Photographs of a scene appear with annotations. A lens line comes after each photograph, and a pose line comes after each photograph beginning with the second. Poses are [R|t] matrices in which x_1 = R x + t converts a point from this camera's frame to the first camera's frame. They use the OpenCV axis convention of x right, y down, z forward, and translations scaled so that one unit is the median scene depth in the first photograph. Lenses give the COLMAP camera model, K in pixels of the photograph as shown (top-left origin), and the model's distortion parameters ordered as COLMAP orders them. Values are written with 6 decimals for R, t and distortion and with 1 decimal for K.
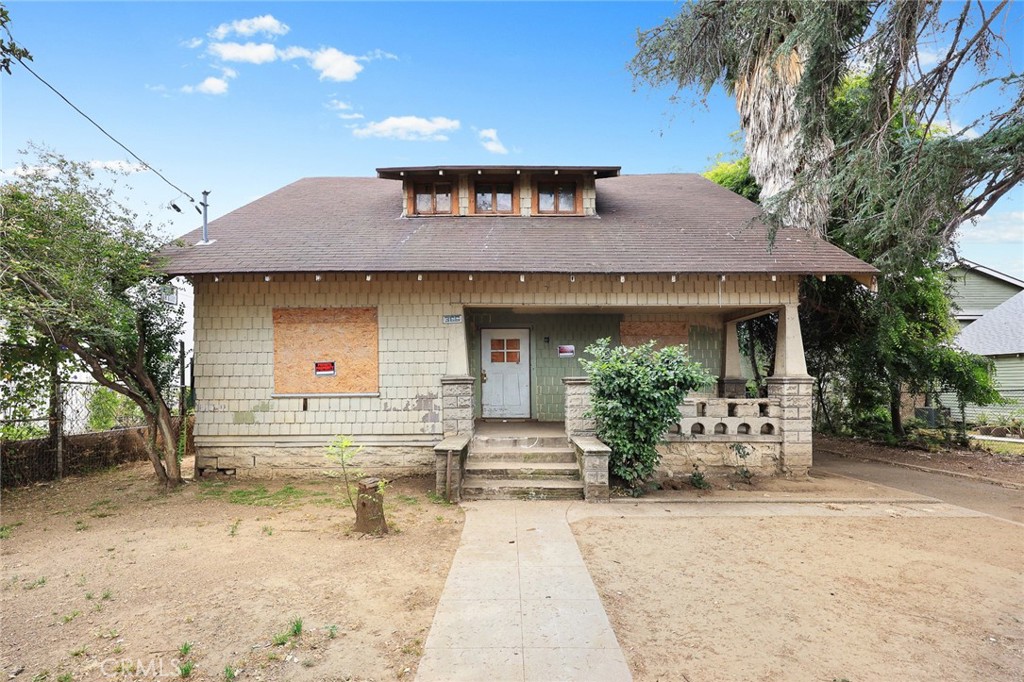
lens RADIAL K [[413.2, 0, 504.0], [0, 413.2, 383.5], [0, 0, 1]] dist [-0.002302, 0.000112]
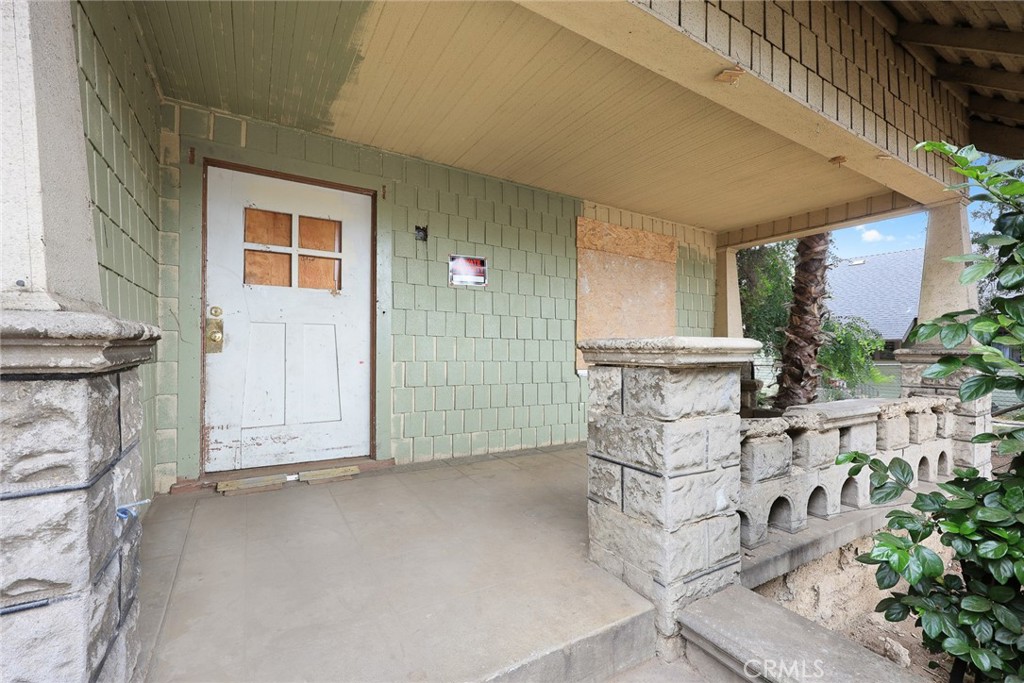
lens RADIAL K [[413.2, 0, 467.1], [0, 413.2, 346.3], [0, 0, 1]] dist [-0.002302, 0.000112]
pose [[0.874853, 0.015286, 0.484147, -0.043513], [-0.015472, 0.999874, -0.003612, -0.008980], [-0.484142, -0.004331, 0.874979, 0.854510]]
